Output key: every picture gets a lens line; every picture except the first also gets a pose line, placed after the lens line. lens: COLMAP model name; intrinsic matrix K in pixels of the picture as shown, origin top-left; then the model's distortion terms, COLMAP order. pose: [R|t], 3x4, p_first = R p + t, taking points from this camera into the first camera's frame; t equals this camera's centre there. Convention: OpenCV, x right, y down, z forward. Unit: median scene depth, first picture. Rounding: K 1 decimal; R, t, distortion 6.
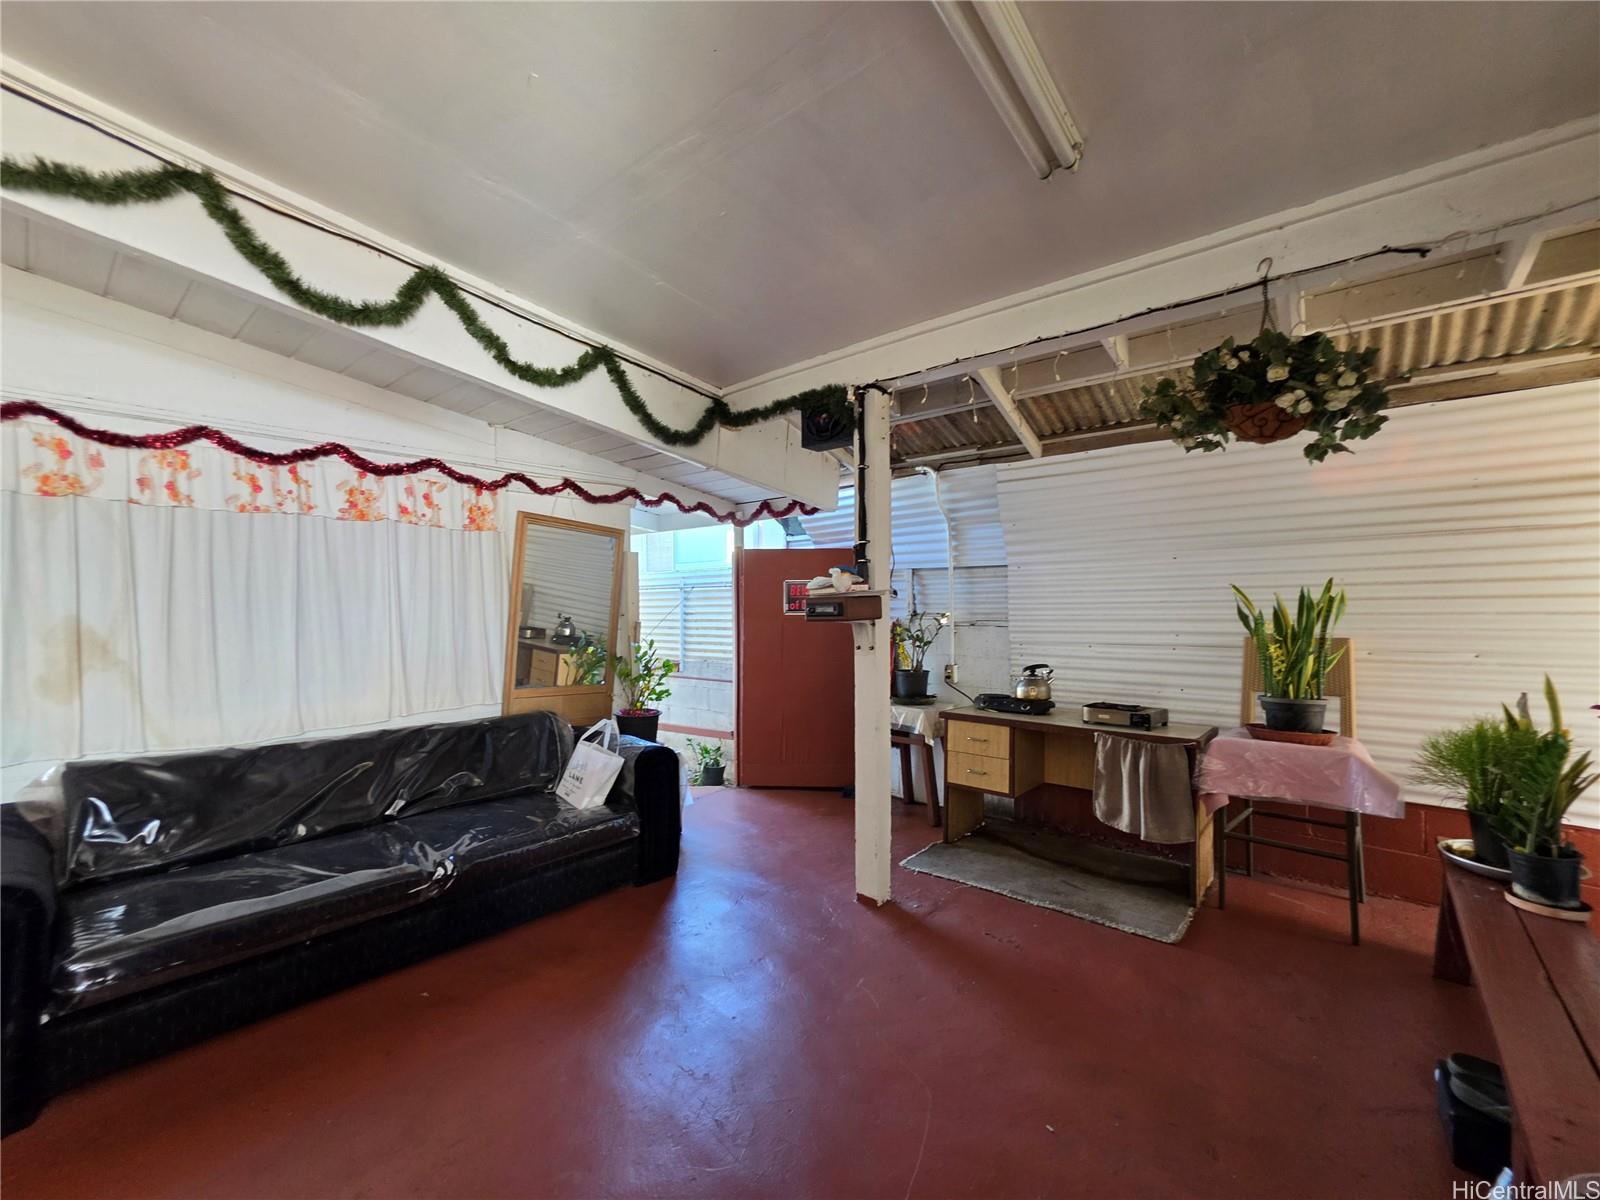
lens RADIAL K [[646.3, 0, 801.0], [0, 646.3, 604.1], [0, 0, 1]] dist [-0.003418, 0.000616]
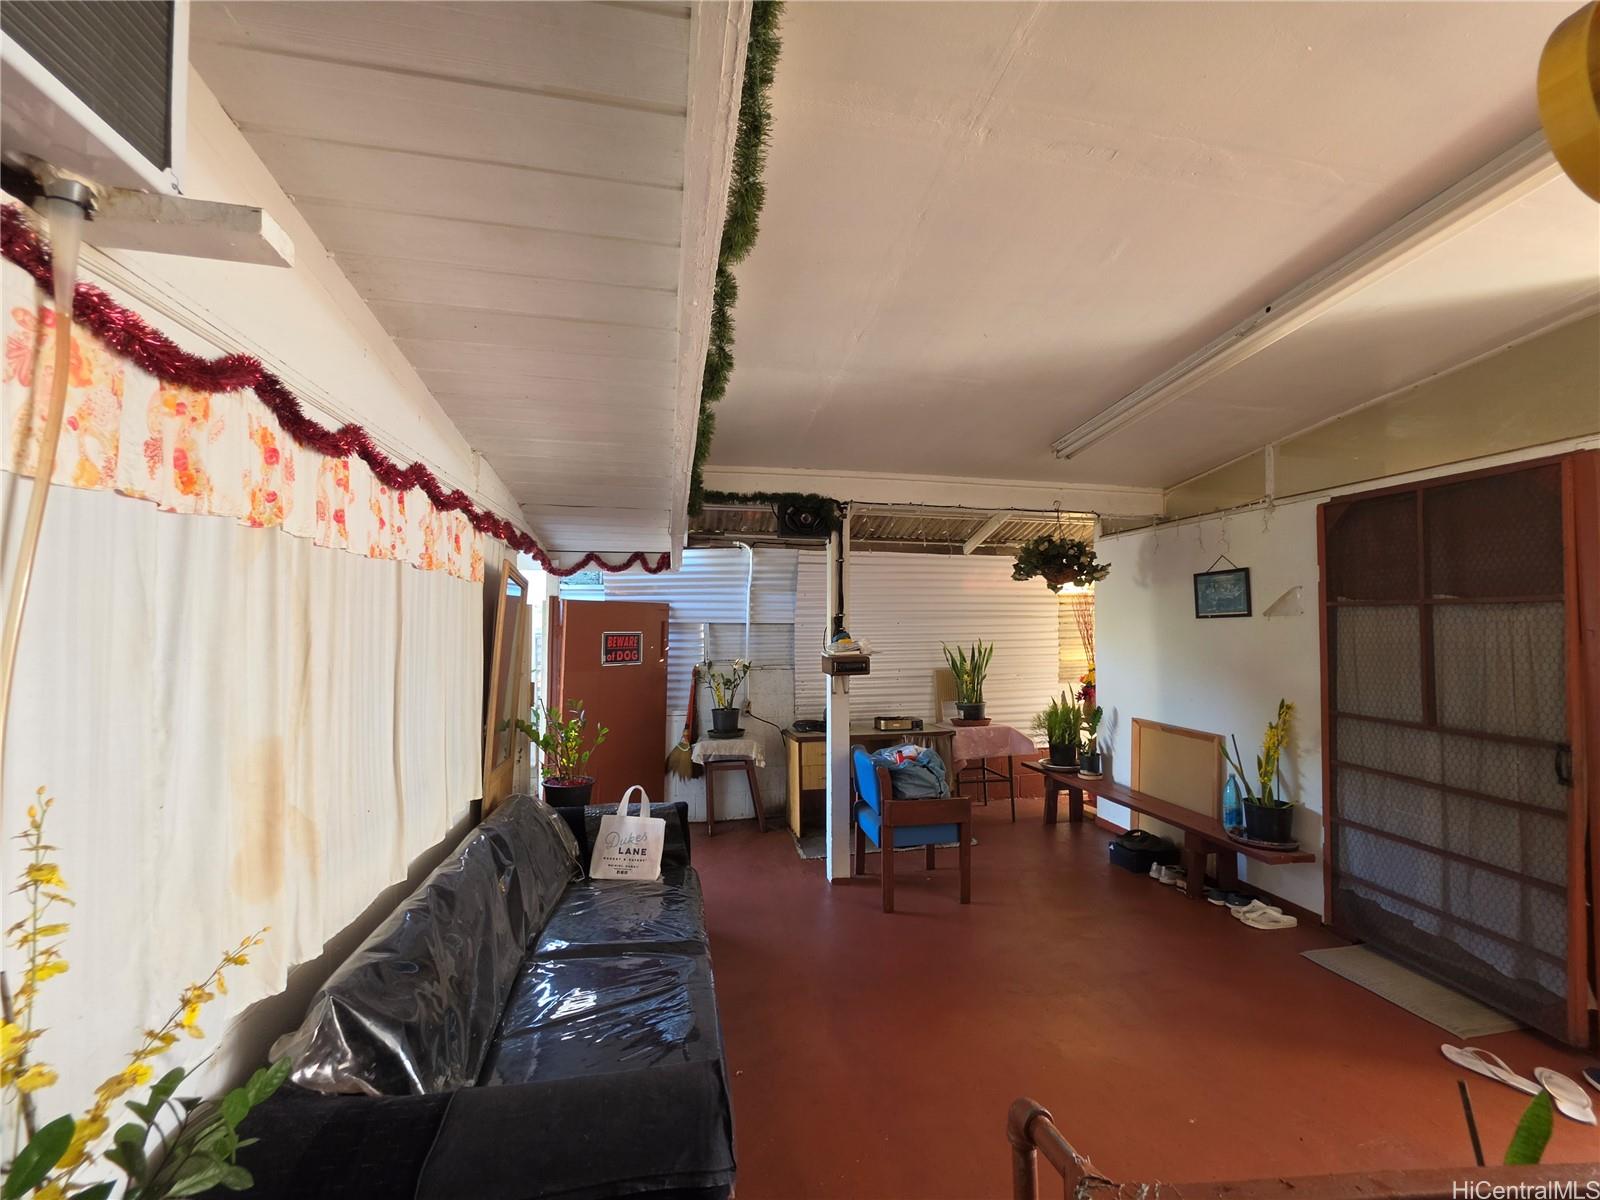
lens RADIAL K [[646.3, 0, 789.2], [0, 646.3, 606.9], [0, 0, 1]] dist [-0.003418, 0.000616]
pose [[0.633451, 0.029593, 0.773217, -0.915052], [0.001619, 0.999216, -0.039568, -0.052176], [-0.773781, 0.026317, 0.632906, 0.195761]]
